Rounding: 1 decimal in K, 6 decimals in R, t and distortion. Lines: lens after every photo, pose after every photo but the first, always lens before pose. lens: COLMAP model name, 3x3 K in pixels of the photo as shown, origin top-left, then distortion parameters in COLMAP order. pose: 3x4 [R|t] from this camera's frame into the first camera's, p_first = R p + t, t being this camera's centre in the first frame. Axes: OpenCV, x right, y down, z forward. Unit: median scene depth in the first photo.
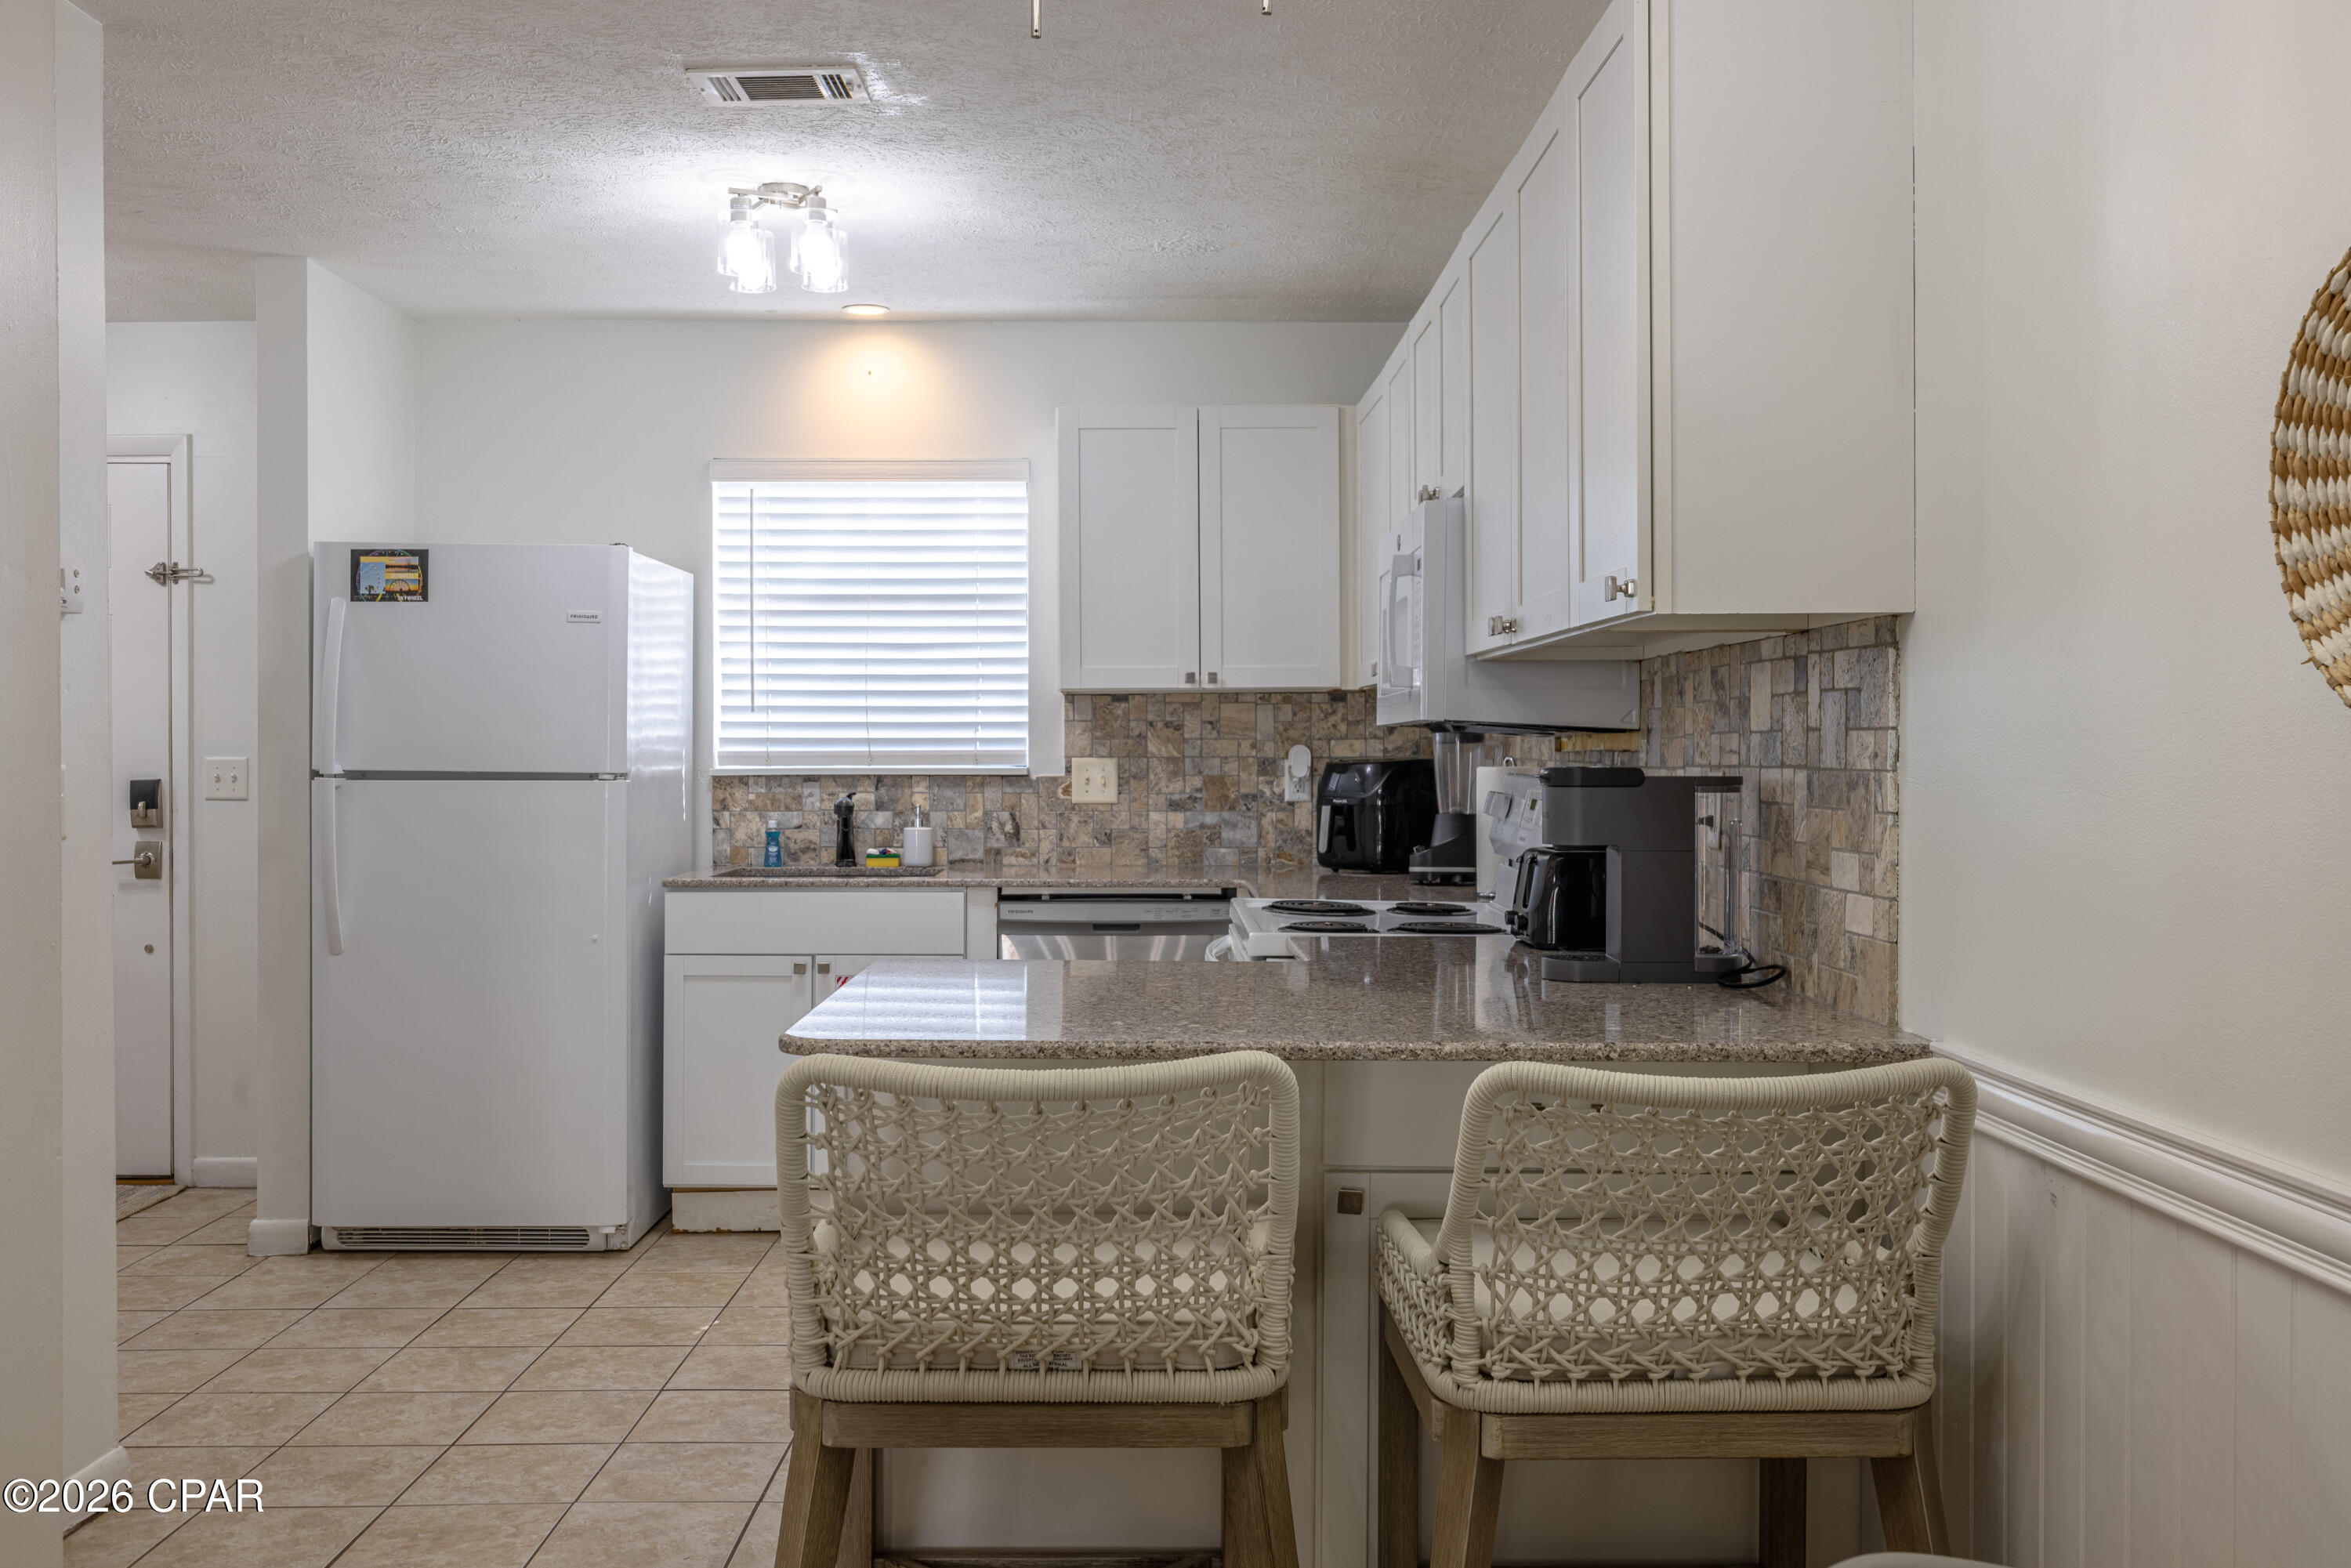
lens RADIAL K [[2083.4, 0, 1163.6], [0, 2083.4, 771.5], [0, 0, 1]] dist [-0.000499, 0.015343]
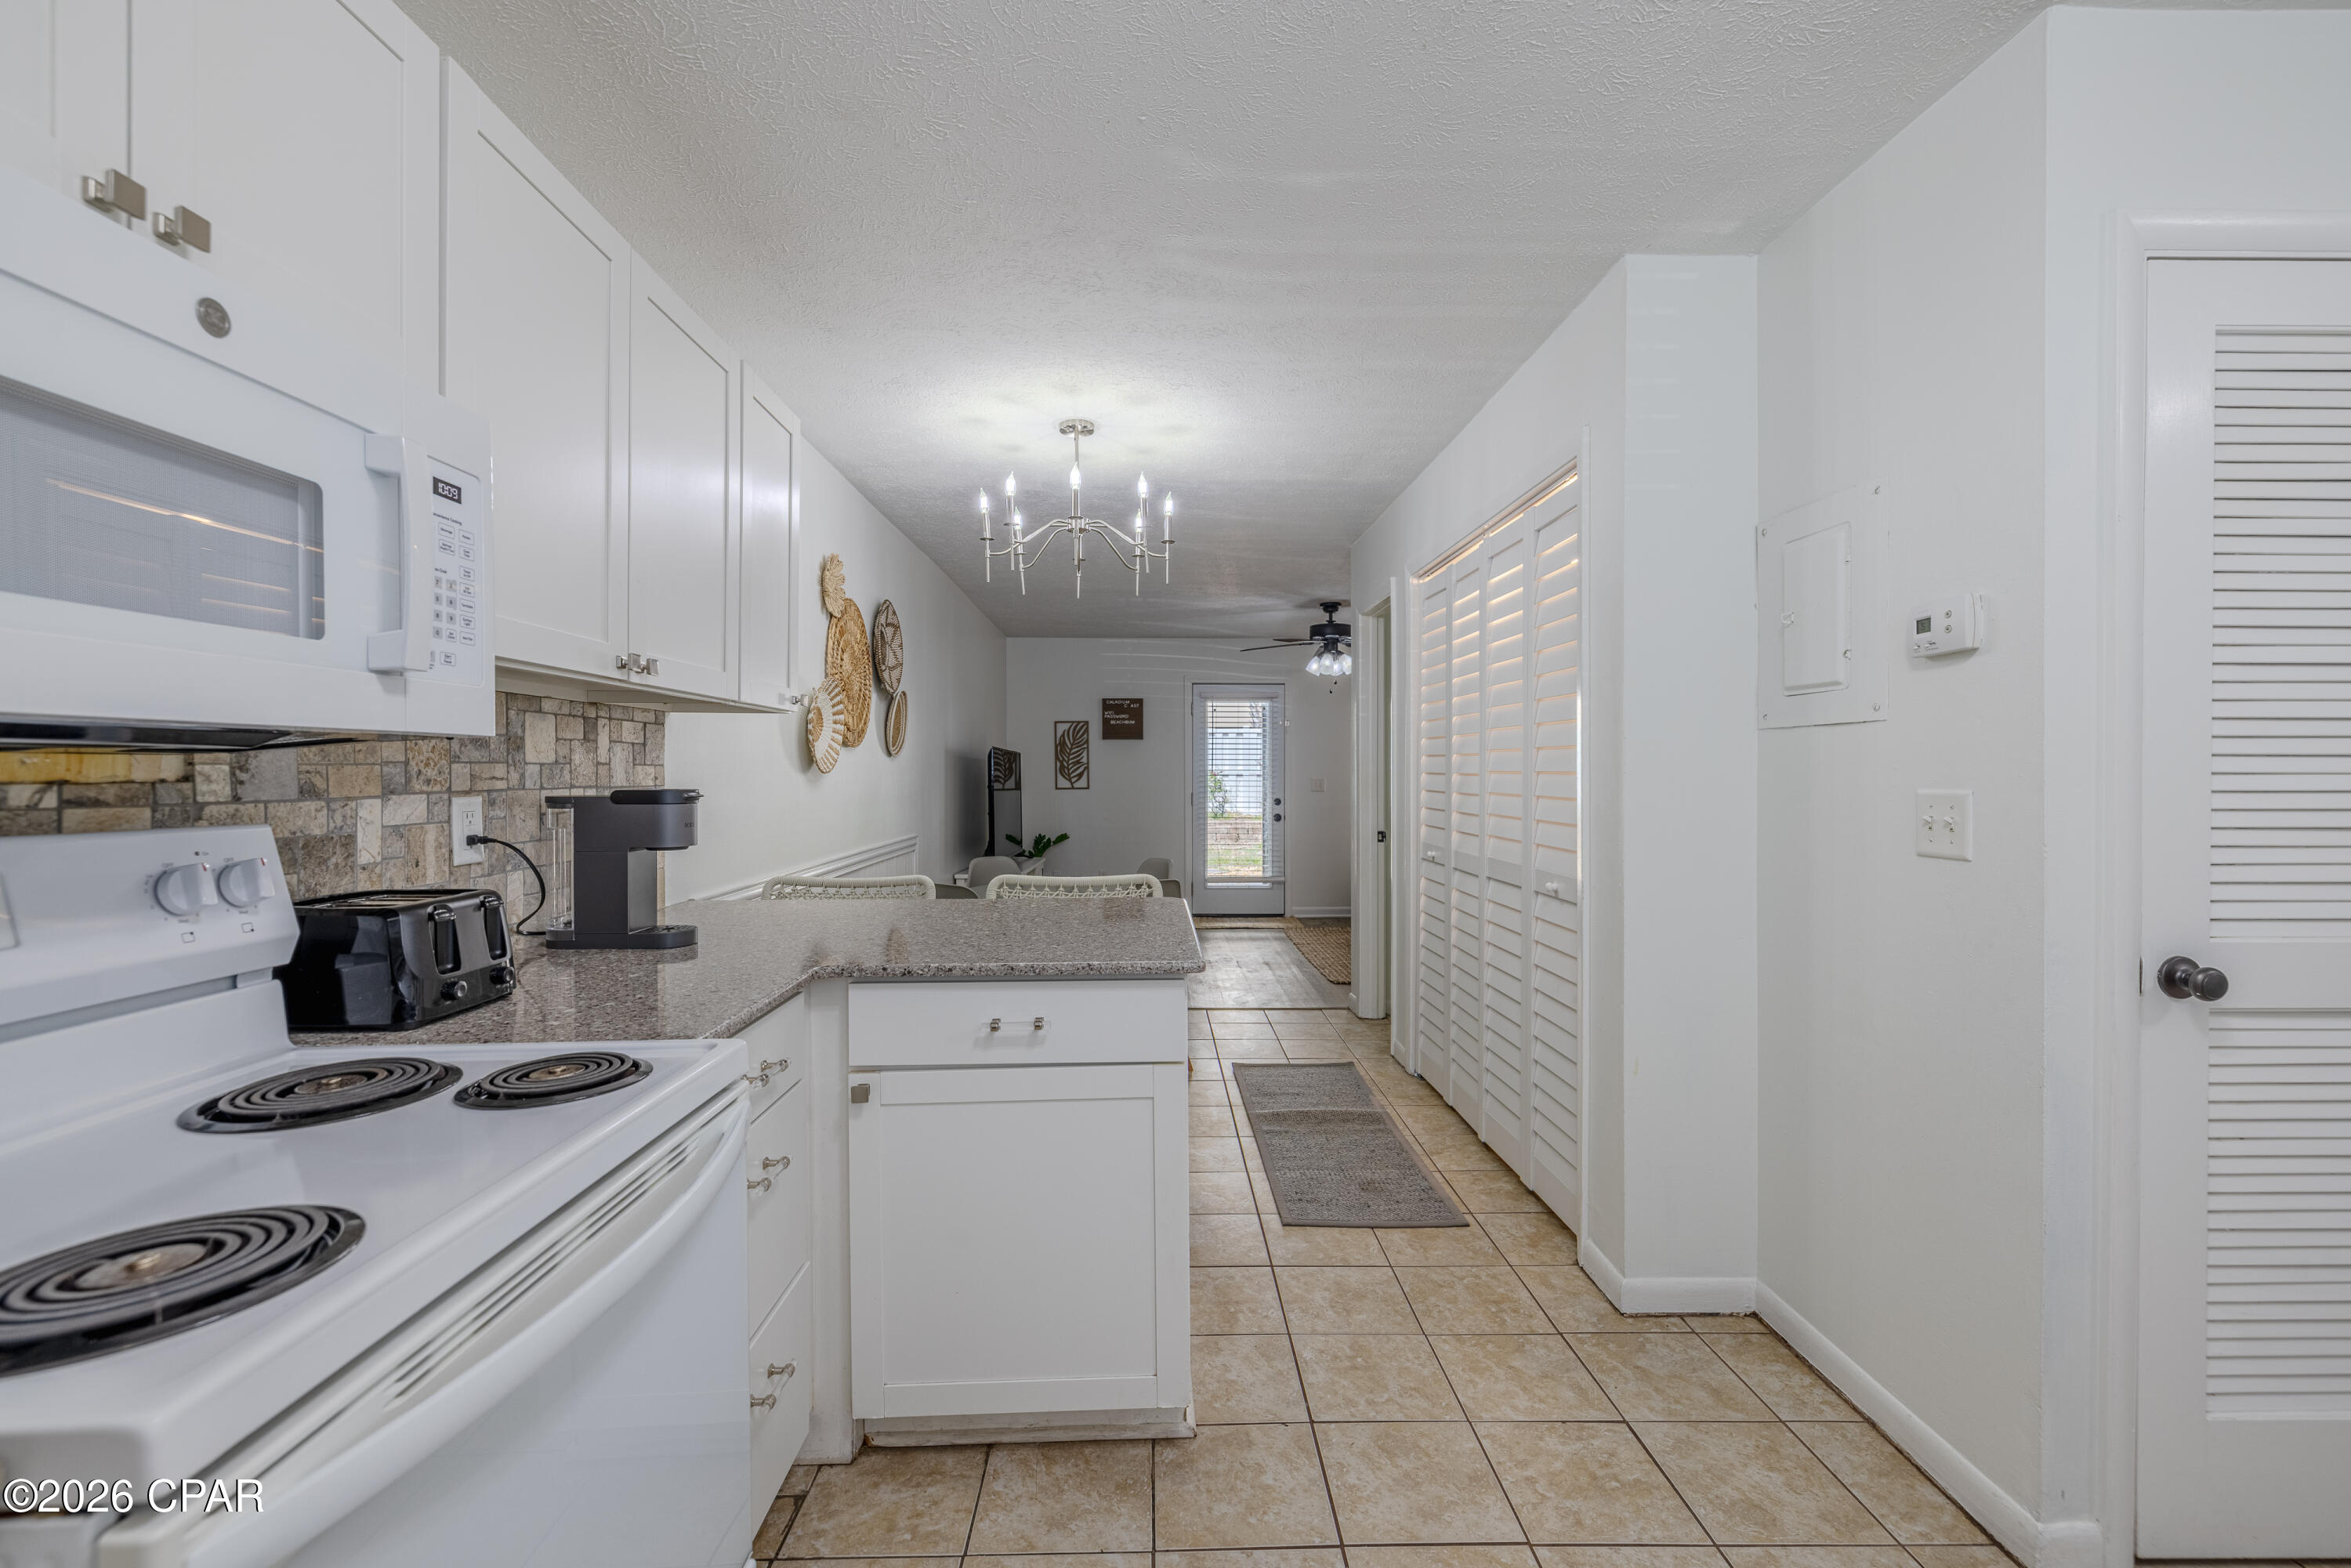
lens RADIAL K [[989.1, 0, 1165.2], [0, 989.1, 772.9], [0, 0, 1]] dist [0.001930, -0.000381]
pose [[-0.999940, -0.000695, -0.010953, -0.063707], [-0.000826, 0.999928, 0.011932, -0.011223], [0.010944, 0.011940, -0.999869, 0.891178]]
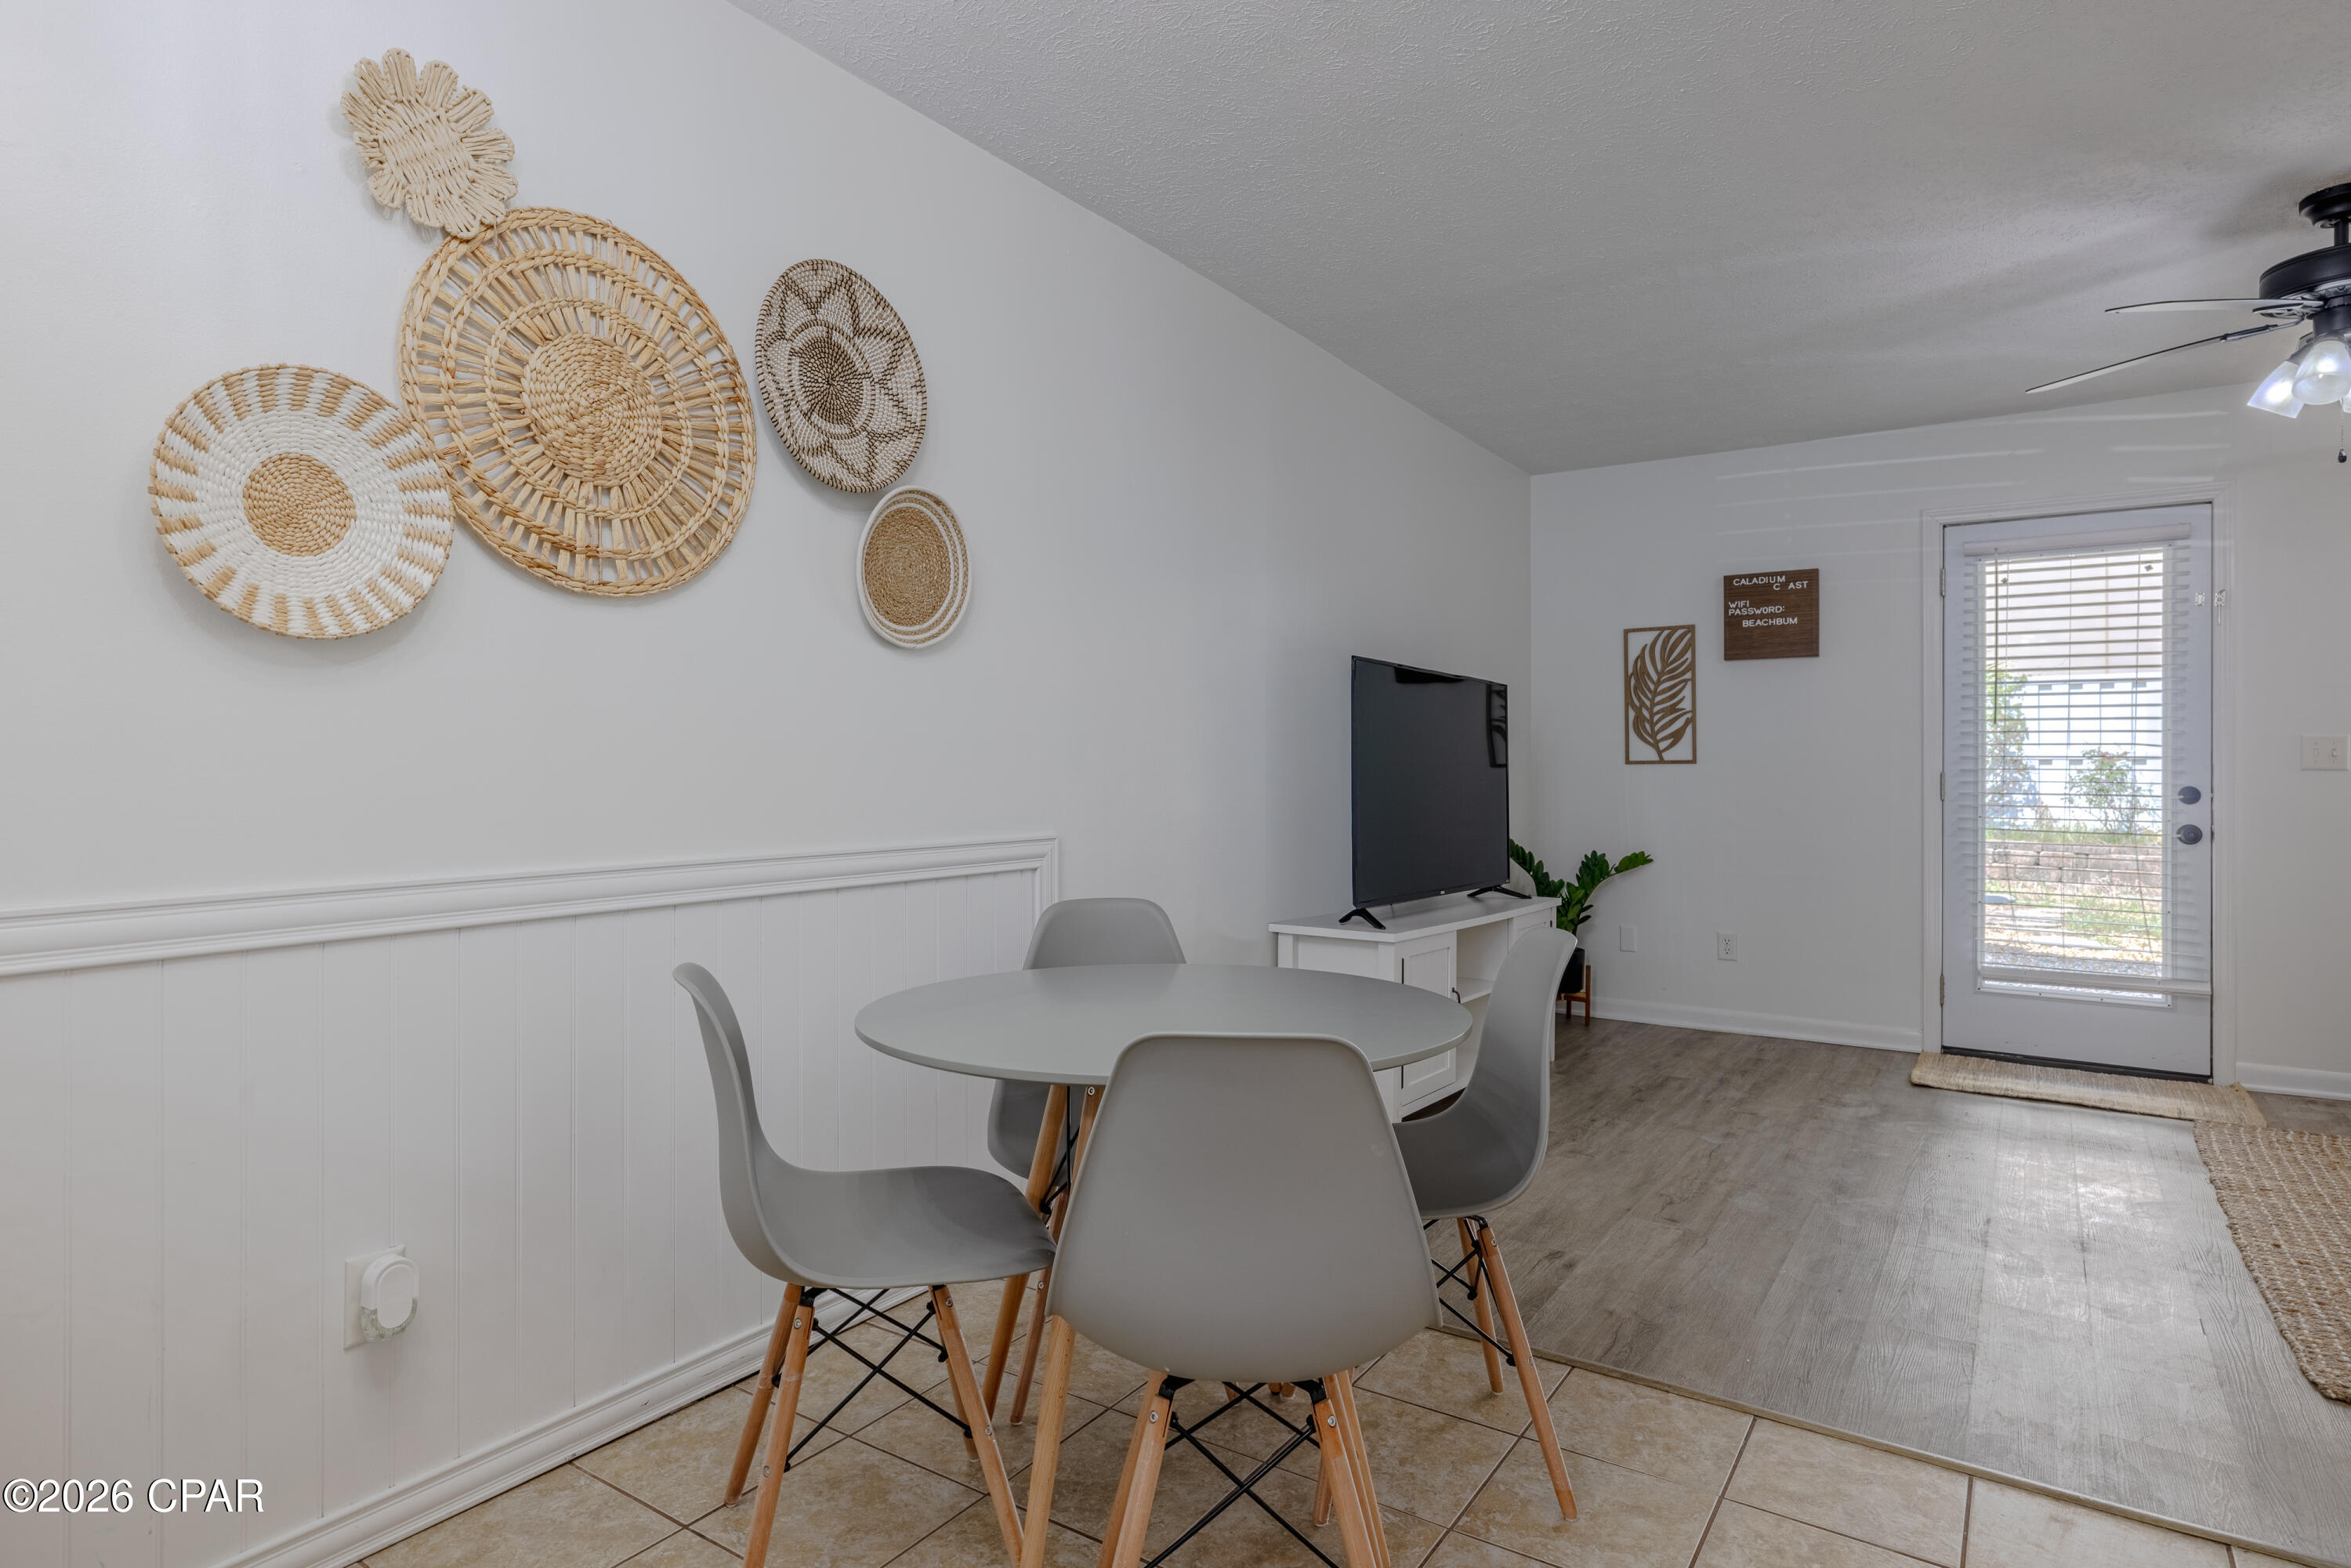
lens RADIAL K [[1276.3, 0, 1168.2], [0, 1276.3, 759.5], [0, 0, 1]] dist [-0.001015, 0.001796]
pose [[-0.821885, 0.000252, 0.569653, -0.185734], [0.003004, 0.999988, 0.003892, 0.024520], [-0.569645, 0.004910, -0.821876, 0.376373]]
